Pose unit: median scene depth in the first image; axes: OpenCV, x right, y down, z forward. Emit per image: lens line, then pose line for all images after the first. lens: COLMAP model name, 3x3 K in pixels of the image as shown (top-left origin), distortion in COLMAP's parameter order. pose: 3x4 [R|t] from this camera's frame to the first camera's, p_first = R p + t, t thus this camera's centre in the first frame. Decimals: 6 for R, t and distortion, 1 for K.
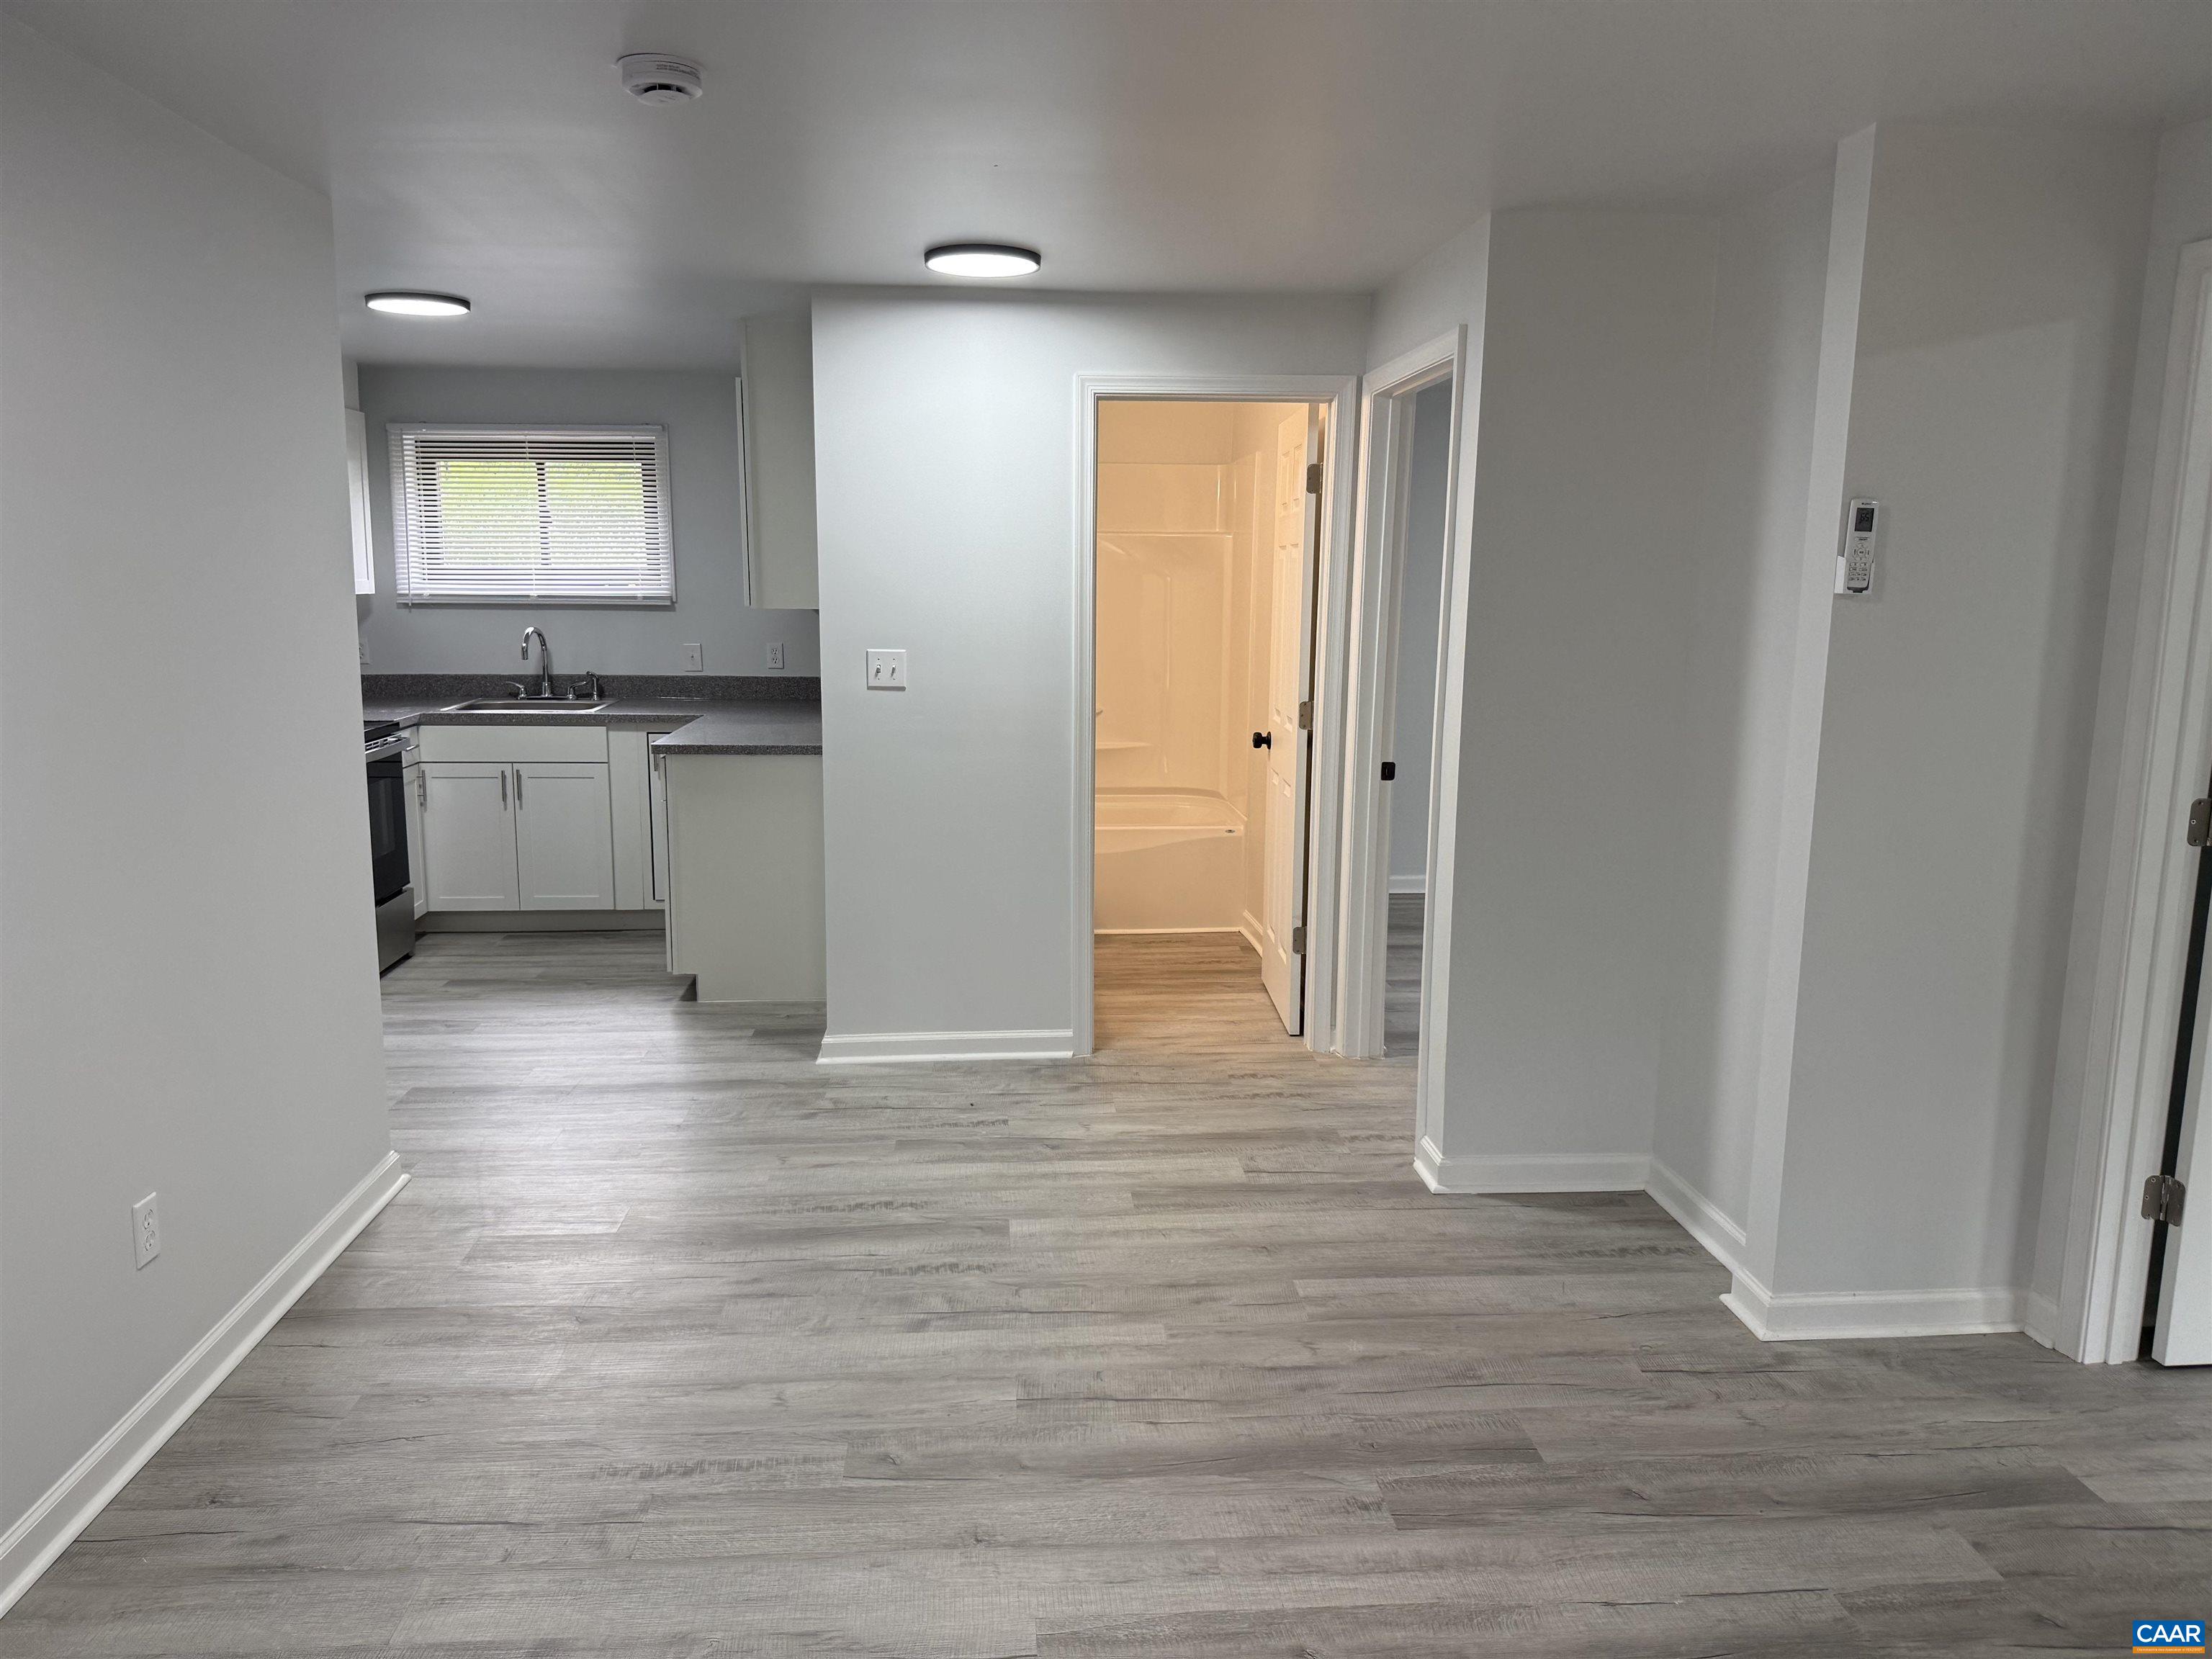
lens RADIAL K [[1574.0, 0, 1108.7], [0, 1574.0, 817.5], [0, 0, 1]] dist [0.042964, -0.002960]
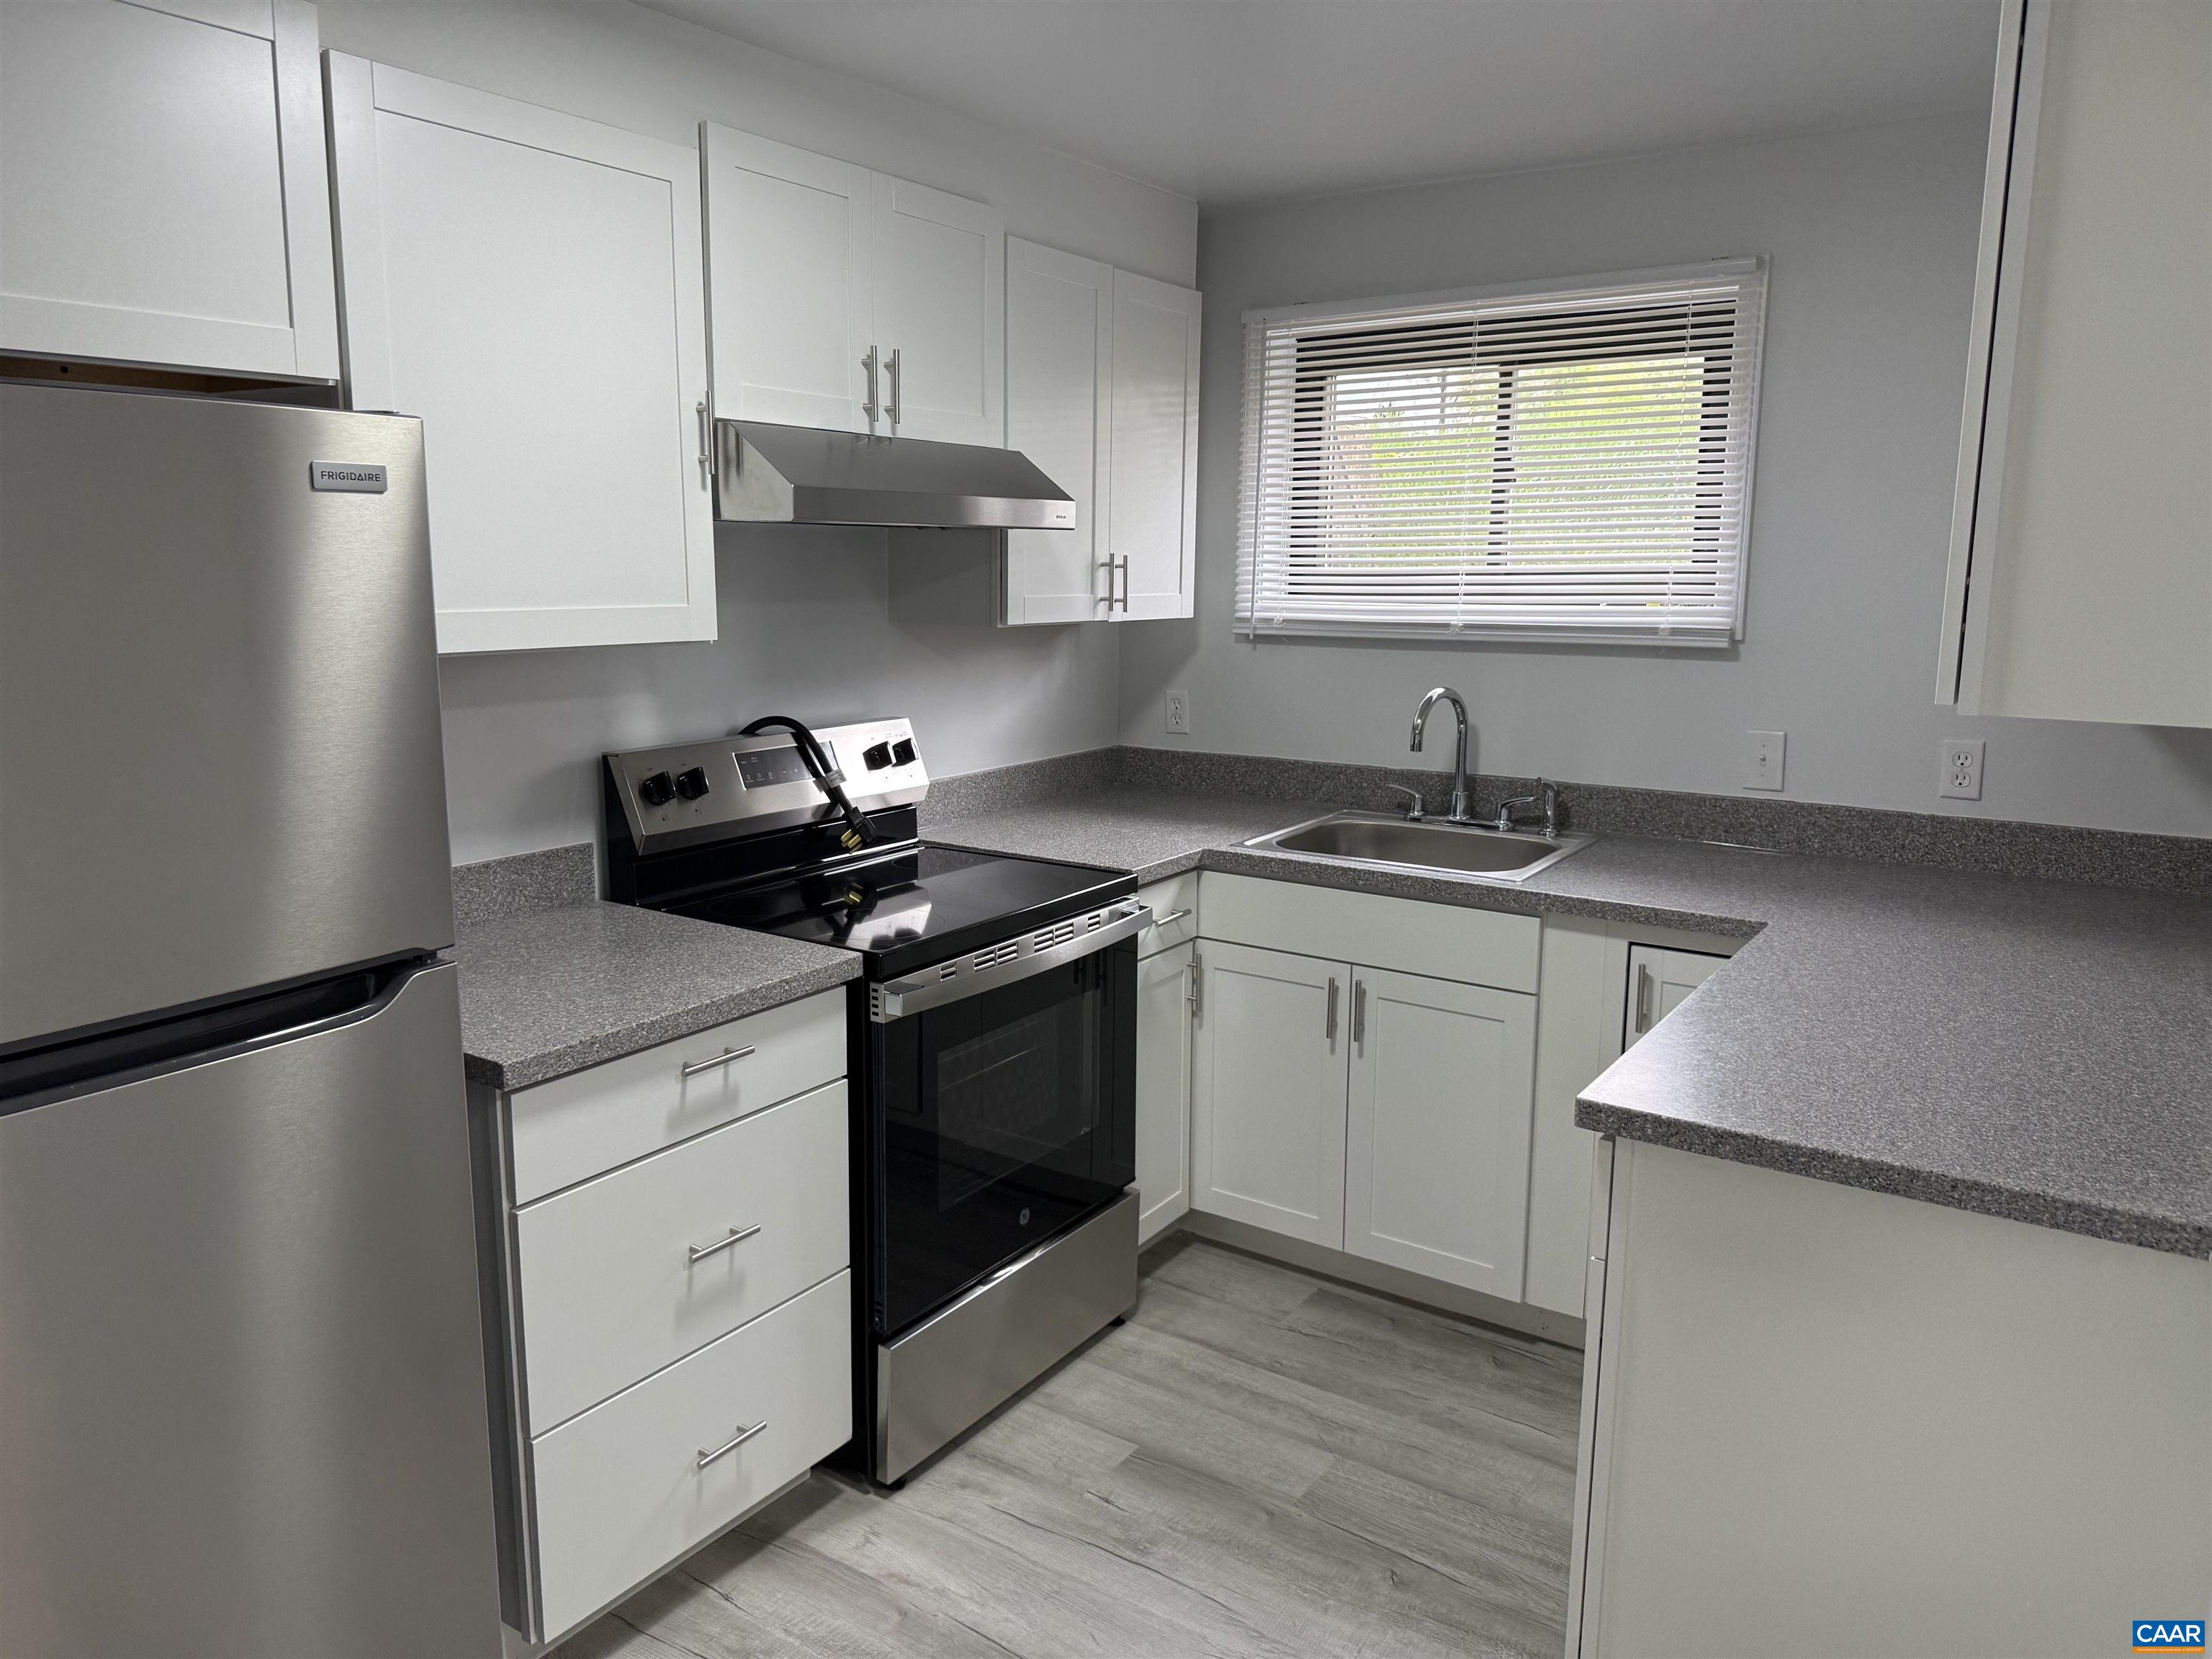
lens RADIAL K [[1574.0, 0, 1107.3], [0, 1574.0, 820.2], [0, 0, 1]] dist [0.042964, -0.002960]
pose [[0.787708, 0.102491, -0.607463, -0.132152], [-0.101532, 0.994178, 0.036078, -0.082838], [0.607624, 0.033258, 0.793528, 0.520852]]
